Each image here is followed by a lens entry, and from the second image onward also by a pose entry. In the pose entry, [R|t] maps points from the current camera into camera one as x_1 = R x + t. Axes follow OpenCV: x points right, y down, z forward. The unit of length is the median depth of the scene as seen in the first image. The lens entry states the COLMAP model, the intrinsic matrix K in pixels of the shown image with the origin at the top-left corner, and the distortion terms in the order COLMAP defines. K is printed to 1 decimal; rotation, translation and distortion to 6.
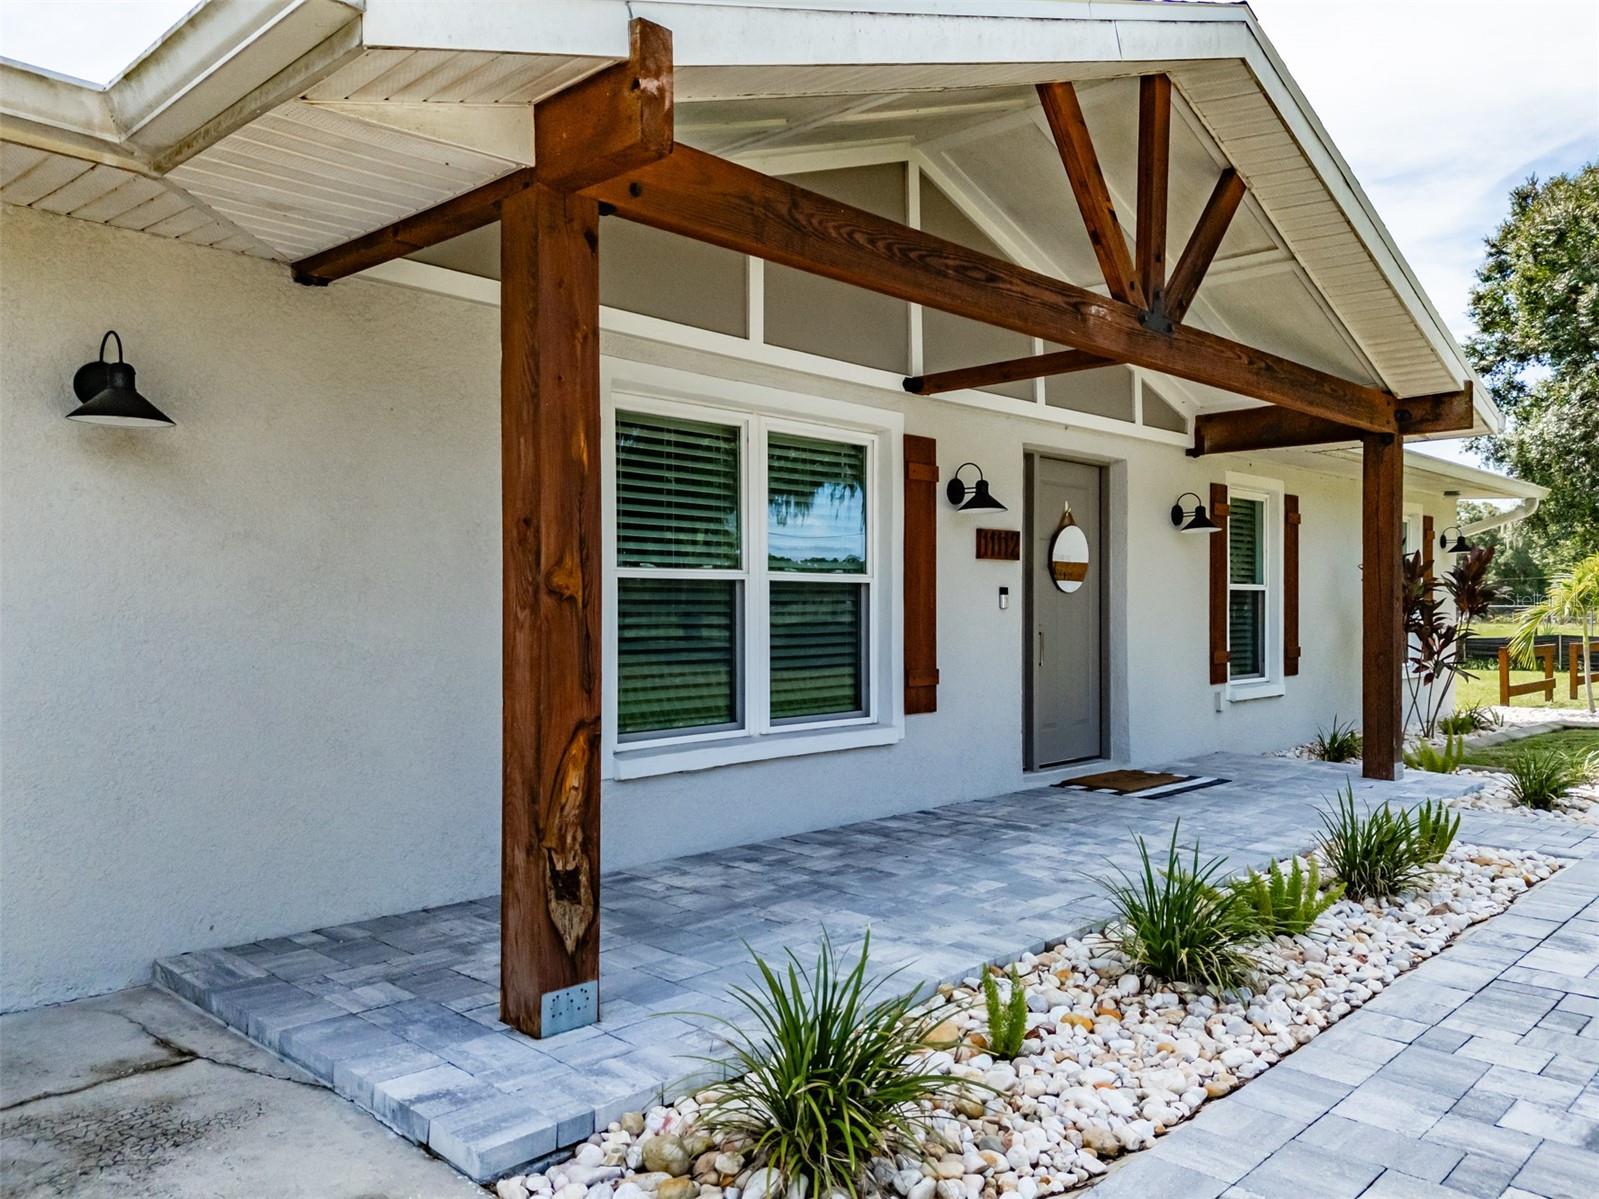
lens RADIAL K [[1169.0, 0, 752.6], [0, 1169.0, 609.0], [0, 0, 1]] dist [0.053732, -0.048885]
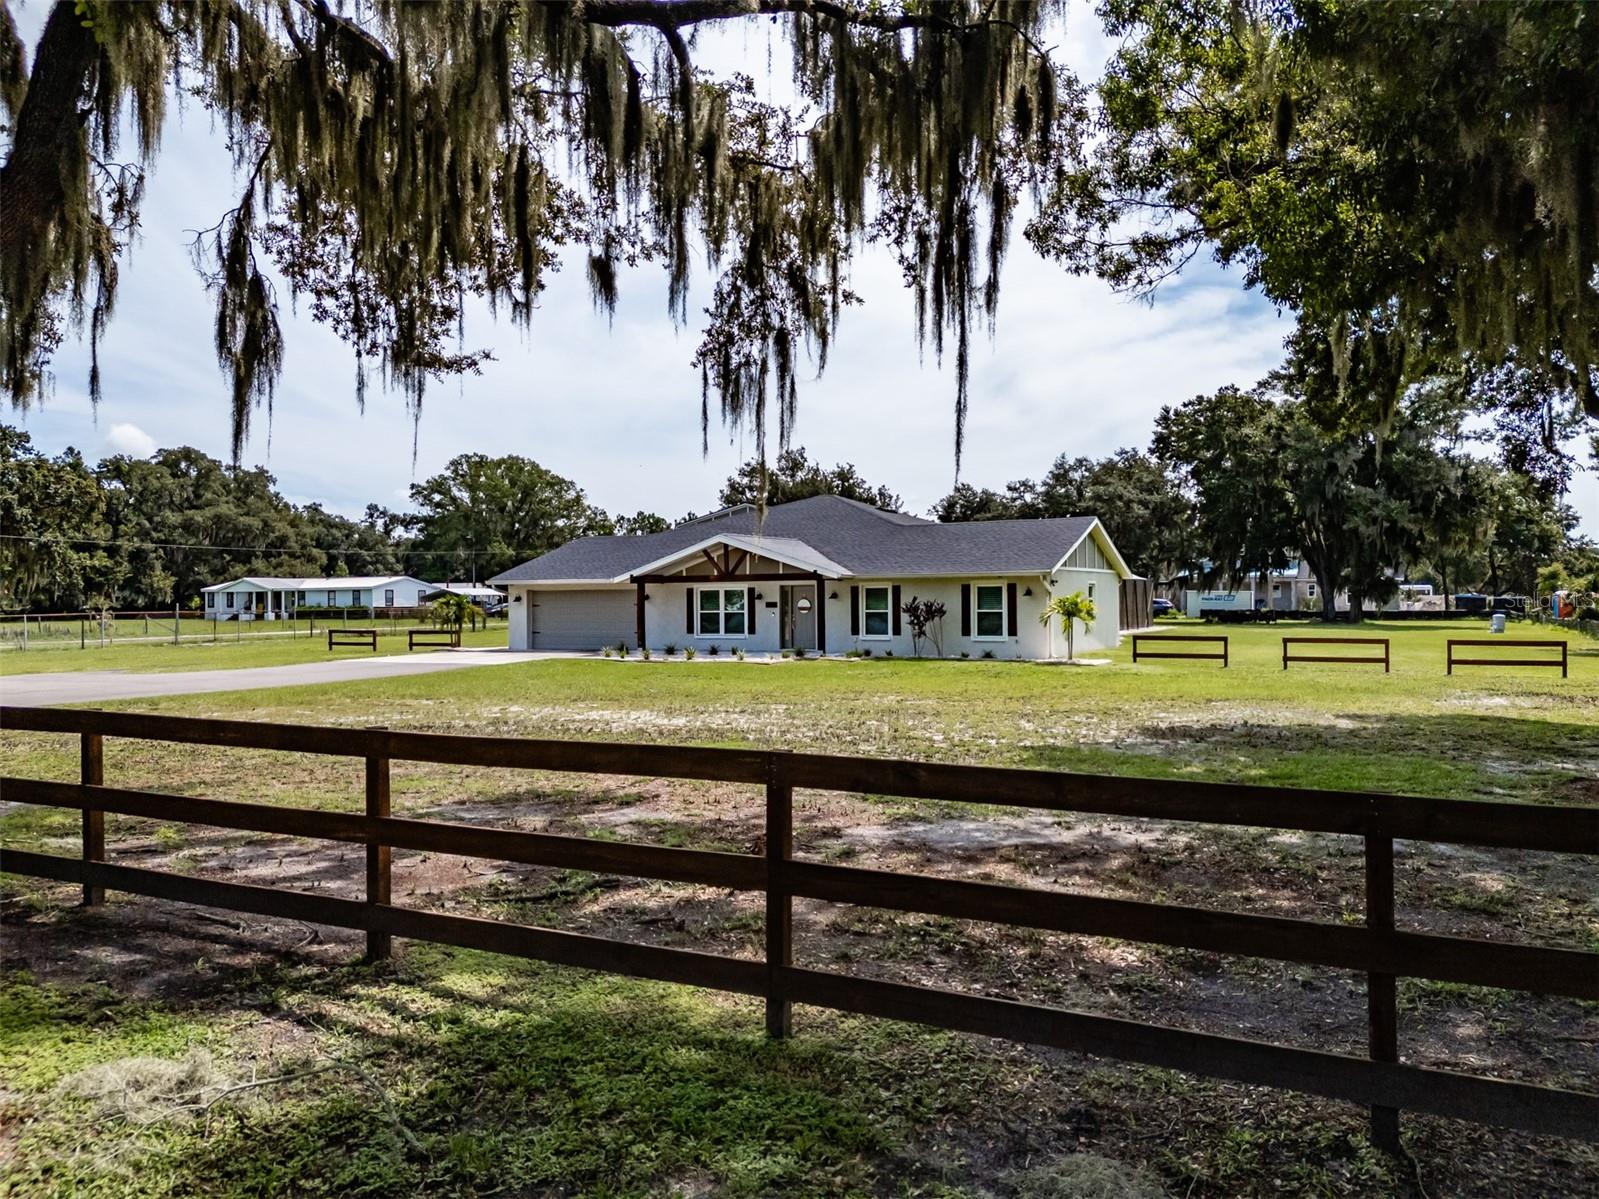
lens RADIAL K [[1169.0, 0, 800.6], [0, 1169.0, 592.7], [0, 0, 1]] dist [0.053732, -0.048885]
pose [[0.310368, -0.009553, -0.950568, 5.977859], [0.005533, 0.999951, -0.008242, -0.072253], [0.950600, -0.002702, 0.310406, -0.613904]]
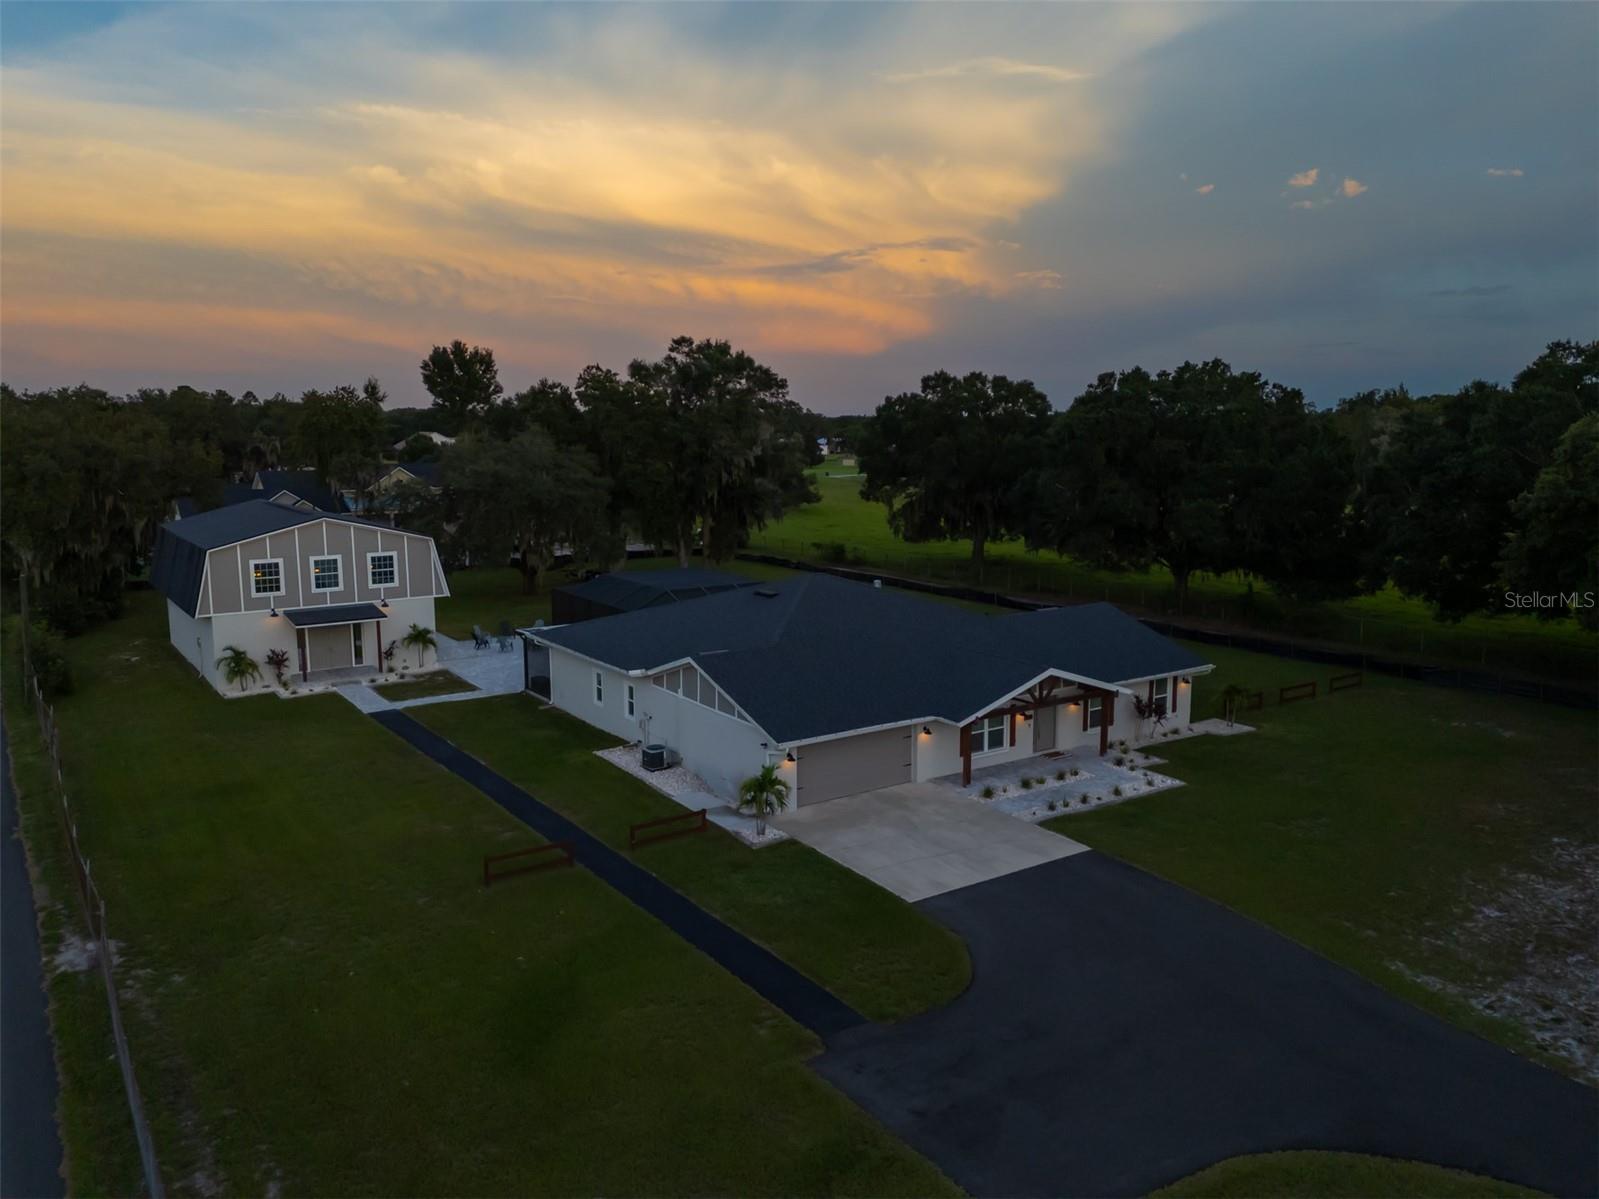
lens RADIAL K [[1169.0, 0, 799.0], [0, 1169.0, 596.8], [0, 0, 1]] dist [0.053732, -0.048885]
pose [[0.985217, 0.025107, -0.169464, 0.060869], [0.000261, 0.988981, 0.148041, -1.714296], [0.171313, -0.145896, 0.974354, -5.481401]]
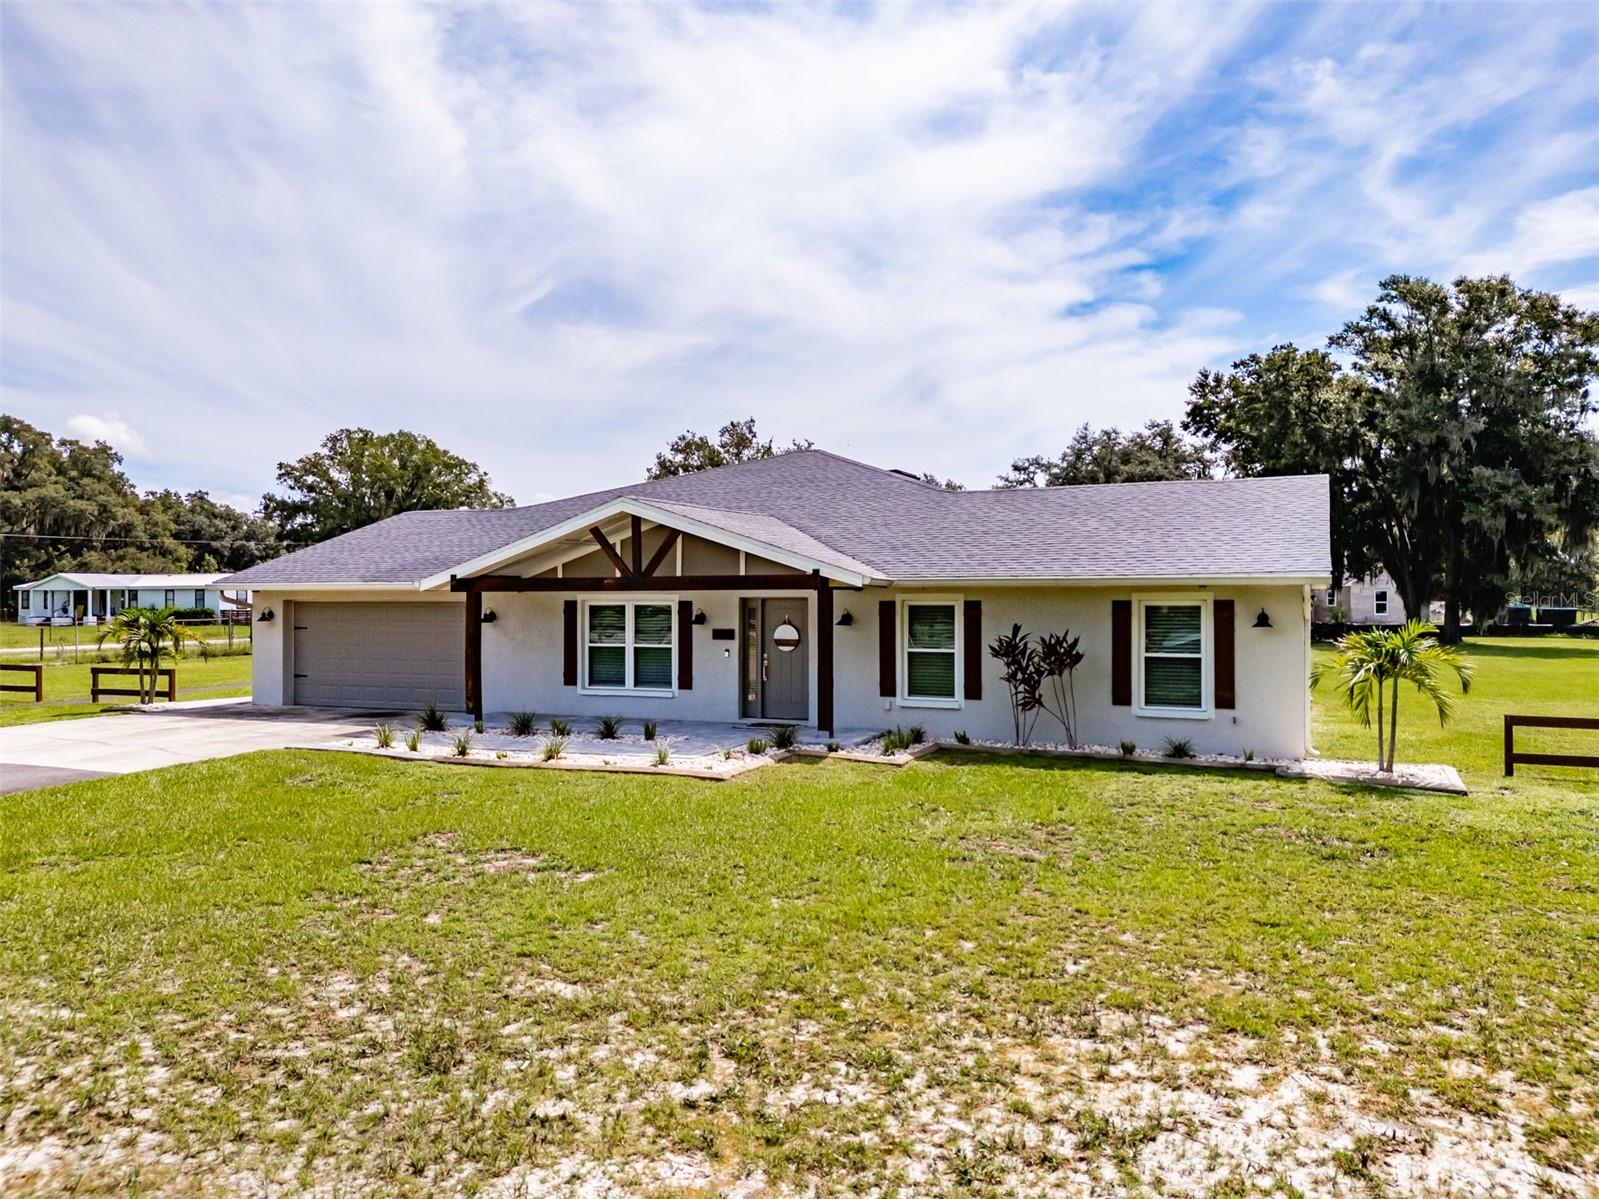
lens RADIAL K [[1169.0, 0, 805.1], [0, 1169.0, 583.4], [0, 0, 1]] dist [0.053732, -0.048885]
pose [[0.366915, -0.014445, -0.930142, 3.252114], [-0.001550, 0.999869, -0.016139, -0.147640], [0.930253, 0.007363, 0.366845, 0.151312]]
